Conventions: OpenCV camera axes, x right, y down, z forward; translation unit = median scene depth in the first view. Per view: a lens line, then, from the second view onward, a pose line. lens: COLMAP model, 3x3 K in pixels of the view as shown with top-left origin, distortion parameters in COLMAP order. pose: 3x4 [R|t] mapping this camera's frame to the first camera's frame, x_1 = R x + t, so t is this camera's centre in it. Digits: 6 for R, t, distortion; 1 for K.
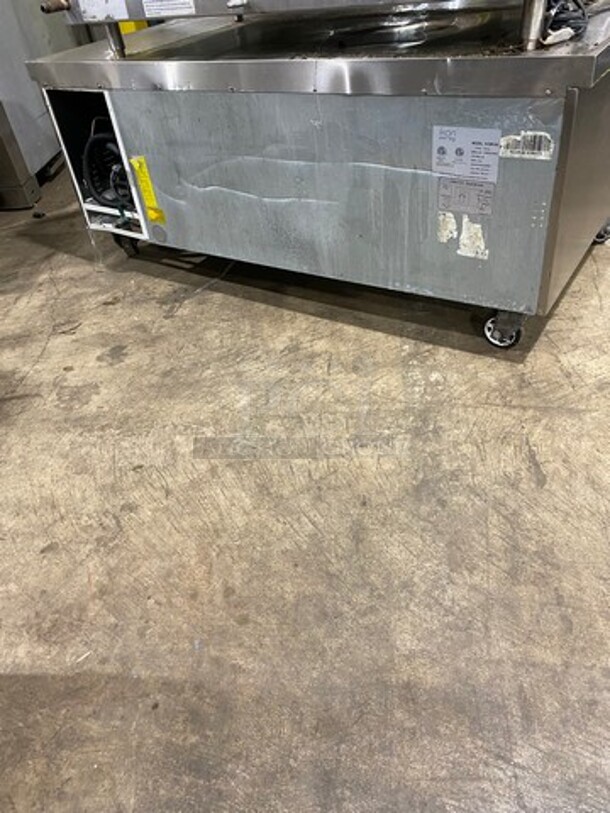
lens RADIAL K [[613.0, 0, 304.8], [0, 613.0, 406.4], [0, 0, 1]] dist [0.004699, -0.001039]
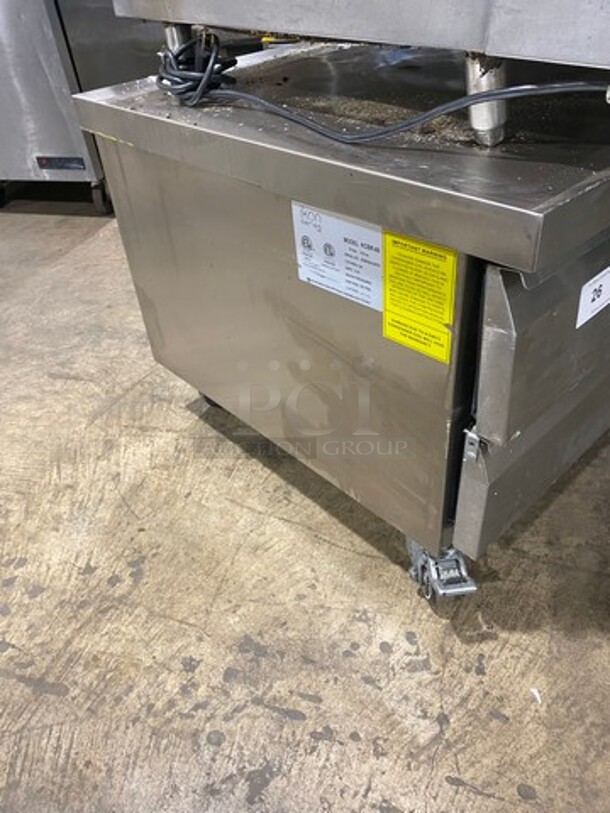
lens RADIAL K [[613.0, 0, 305.8], [0, 613.0, 406.2], [0, 0, 1]] dist [0.004699, -0.001039]
pose [[-0.223596, 0.708022, -0.669858, 1.130230], [-0.523625, 0.492402, 0.695239, -0.985062], [0.822084, 0.506207, 0.260639, 1.087114]]
